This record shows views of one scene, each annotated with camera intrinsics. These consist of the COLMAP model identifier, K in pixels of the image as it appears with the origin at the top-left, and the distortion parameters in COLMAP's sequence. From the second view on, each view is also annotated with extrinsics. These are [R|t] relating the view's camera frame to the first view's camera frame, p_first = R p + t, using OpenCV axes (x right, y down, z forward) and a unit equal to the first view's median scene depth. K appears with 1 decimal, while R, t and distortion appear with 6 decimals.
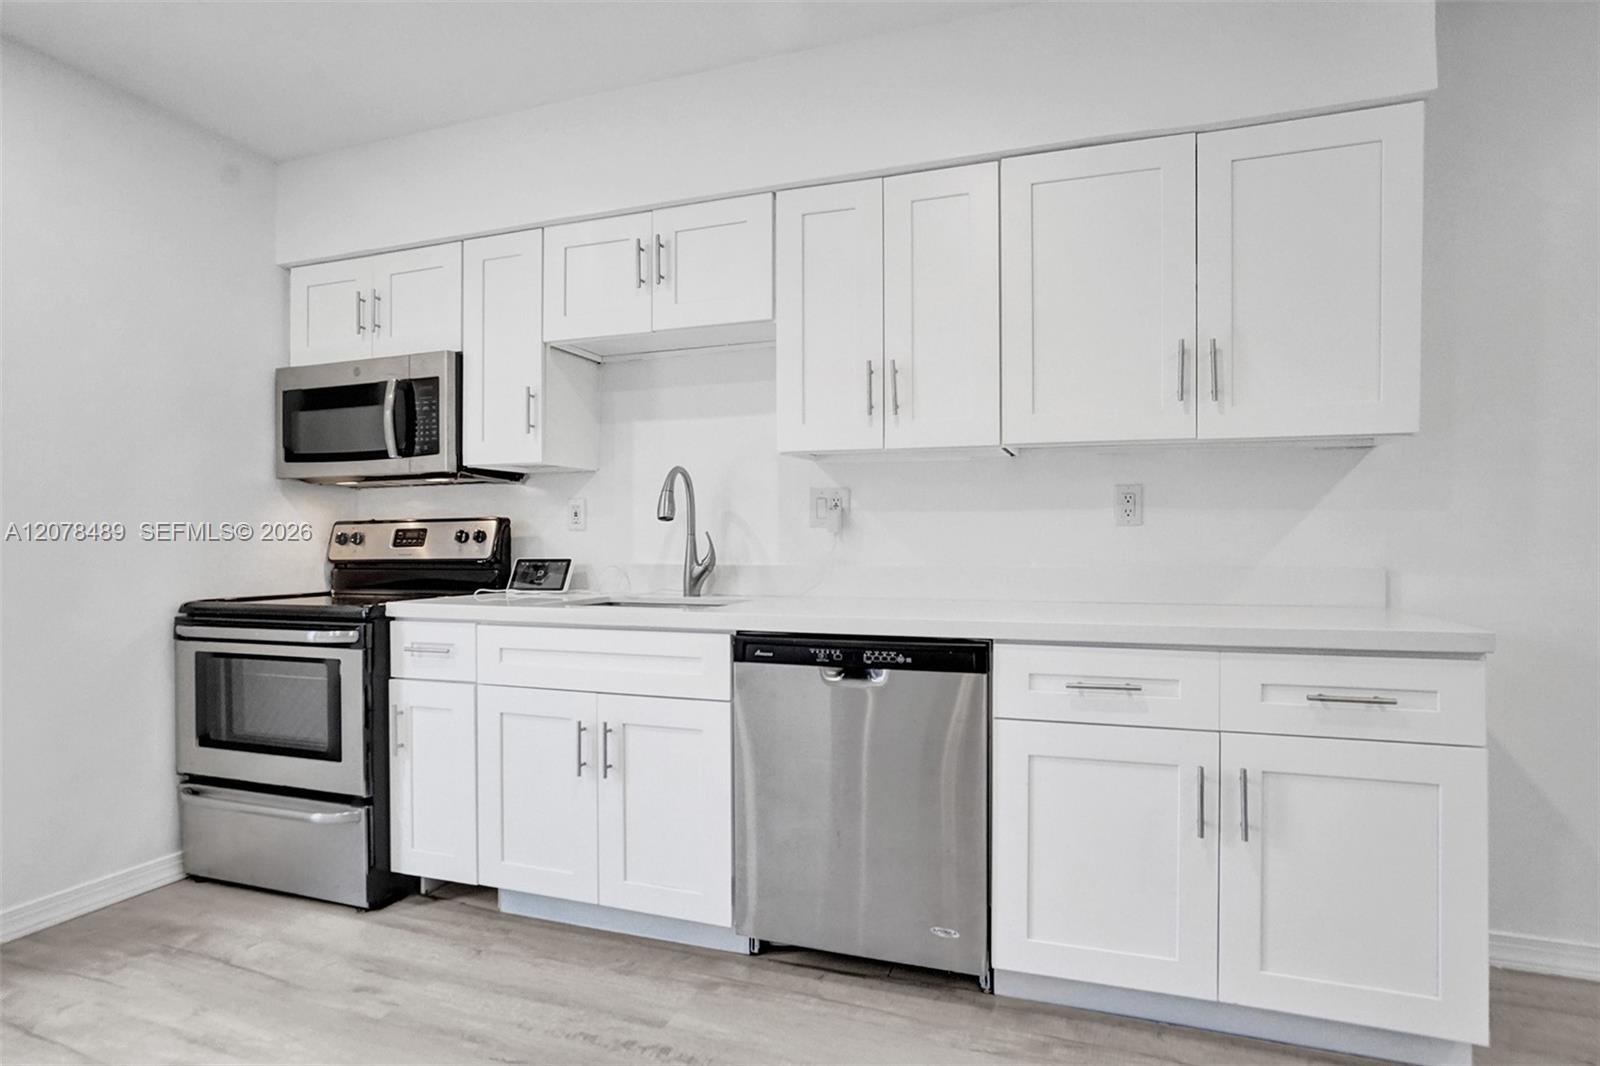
lens RADIAL K [[819.9, 0, 815.0], [0, 819.9, 542.3], [0, 0, 1]] dist [-0.020148, 0.001923]
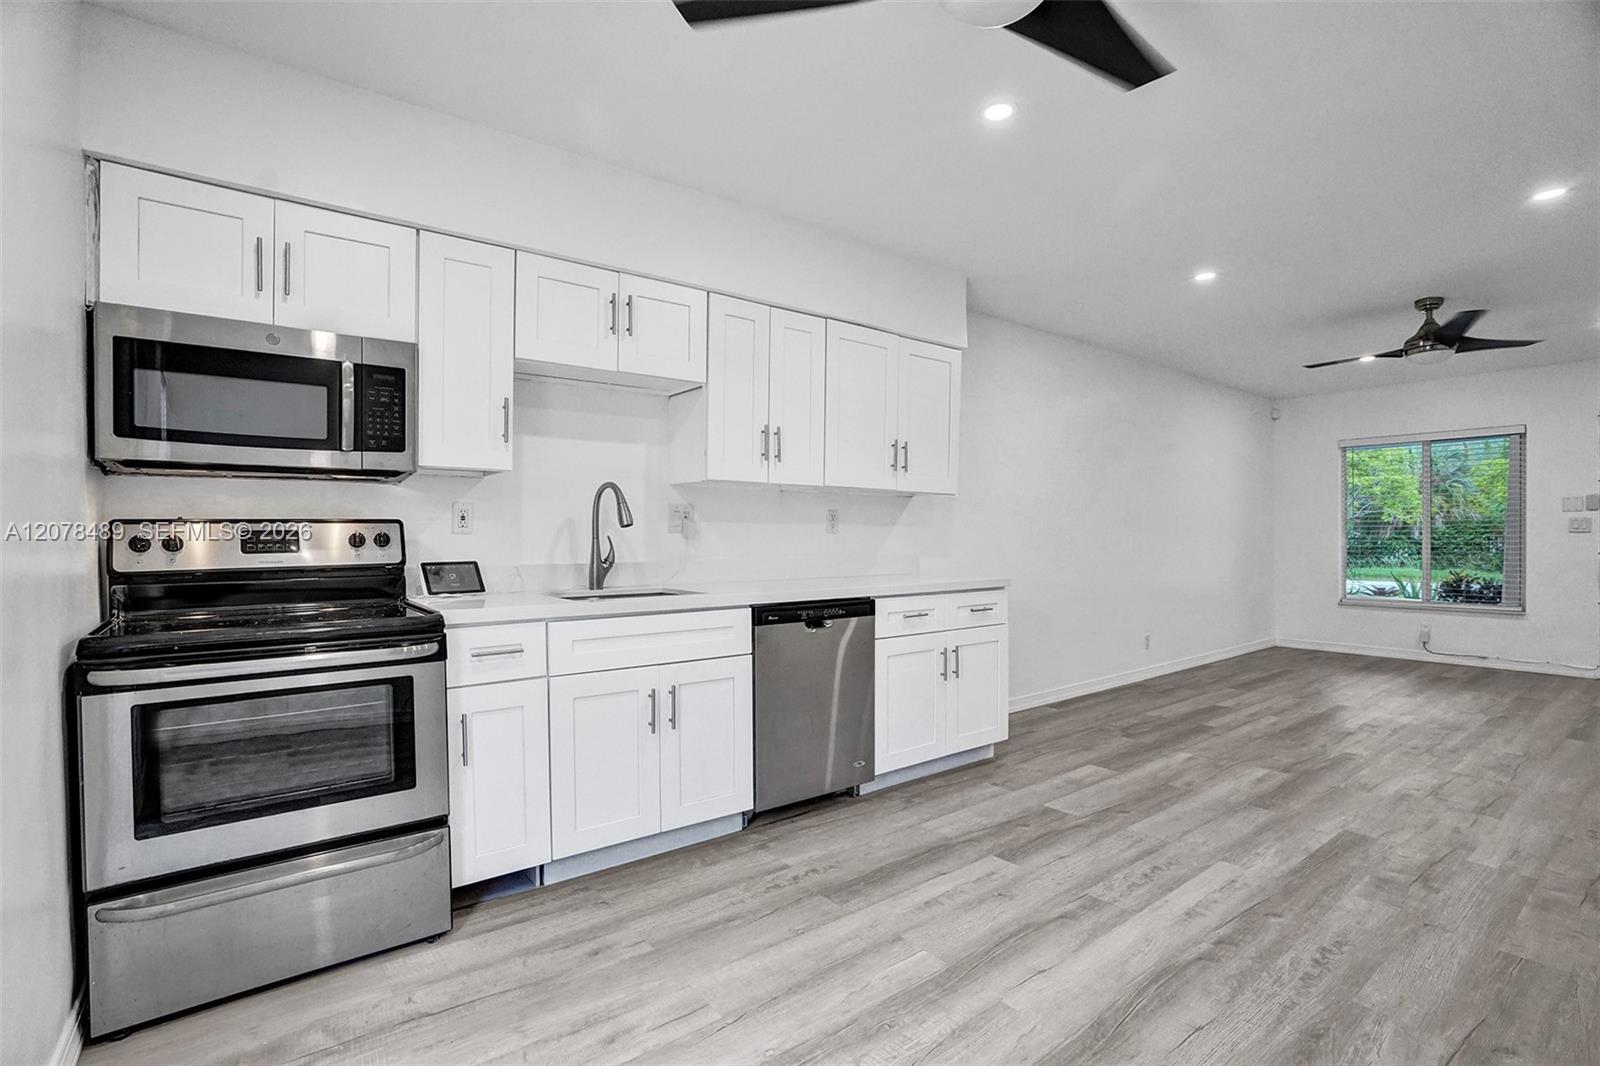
lens RADIAL K [[744.6, 0, 791.5], [0, 744.6, 543.5], [0, 0, 1]] dist [-0.046951, 0.016442]
pose [[0.553833, -0.005533, 0.832609, -1.024462], [0.002842, 0.999985, 0.004755, -0.006819], [-0.832623, -0.000267, 0.553840, 0.186889]]
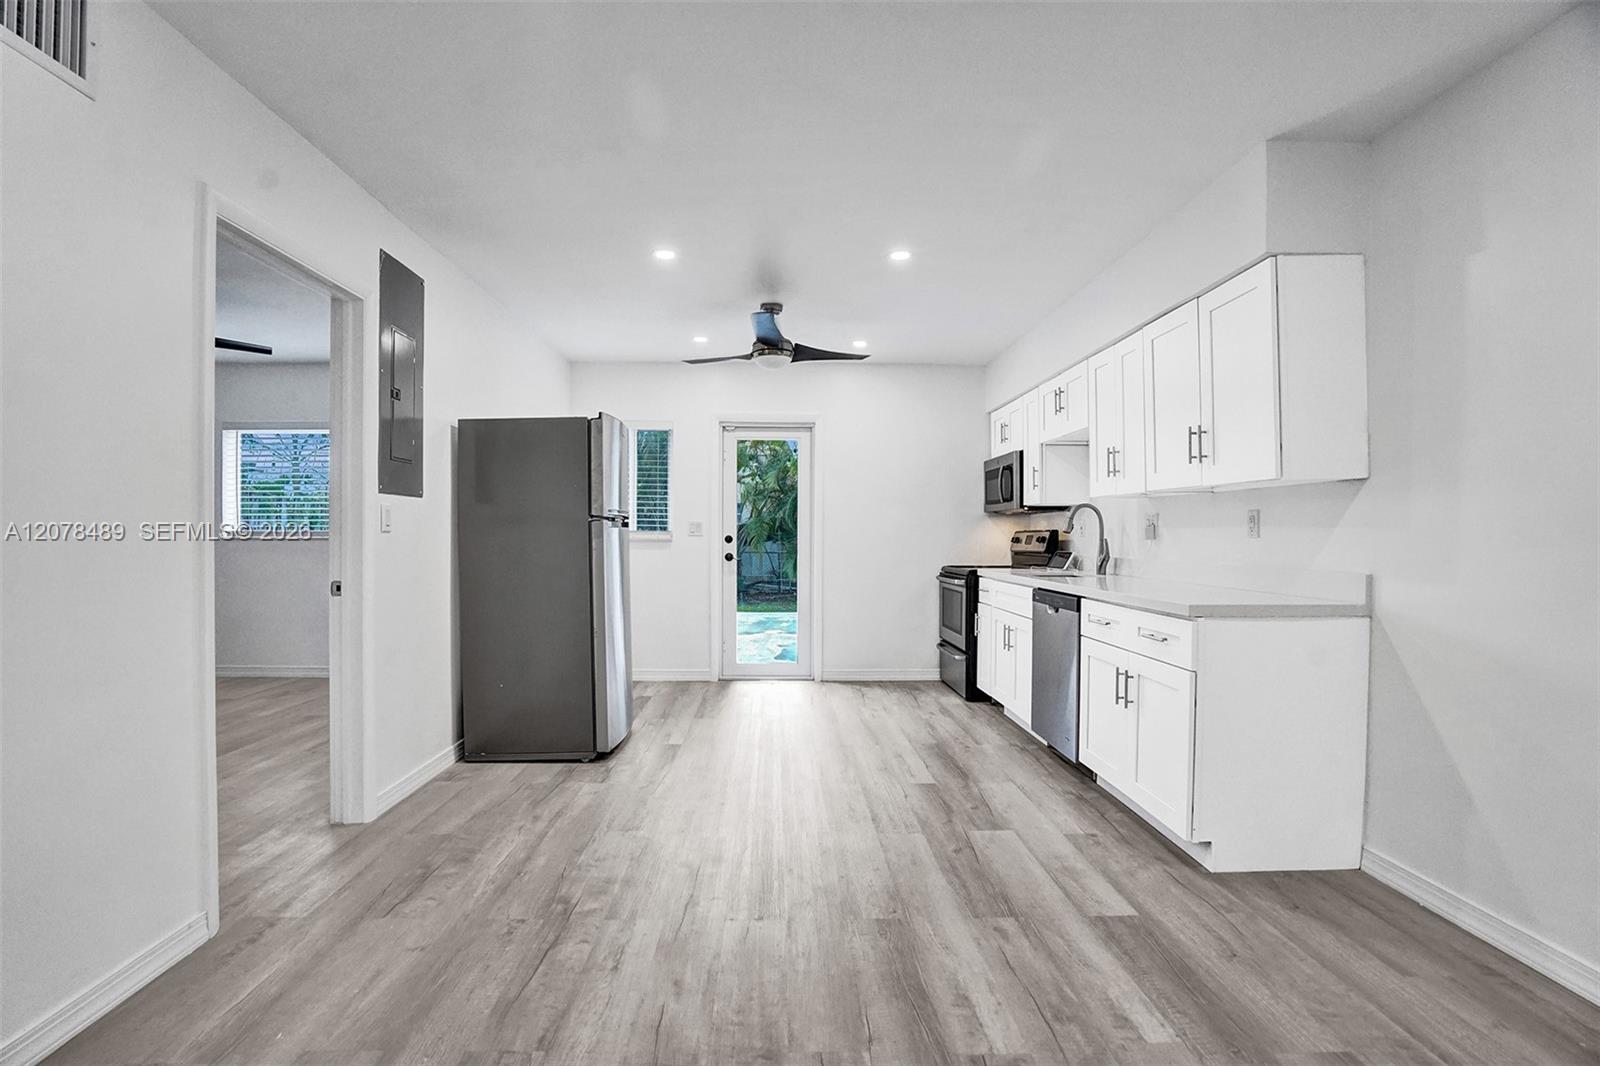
lens RADIAL K [[744.6, 0, 799.0], [0, 744.6, 521.3], [0, 0, 1]] dist [-0.046951, 0.016442]
pose [[0.354503, -0.014224, -0.934947, 1.314585], [-0.006425, 0.999824, -0.017647, -0.020966], [0.935033, 0.012263, 0.354349, -0.222800]]
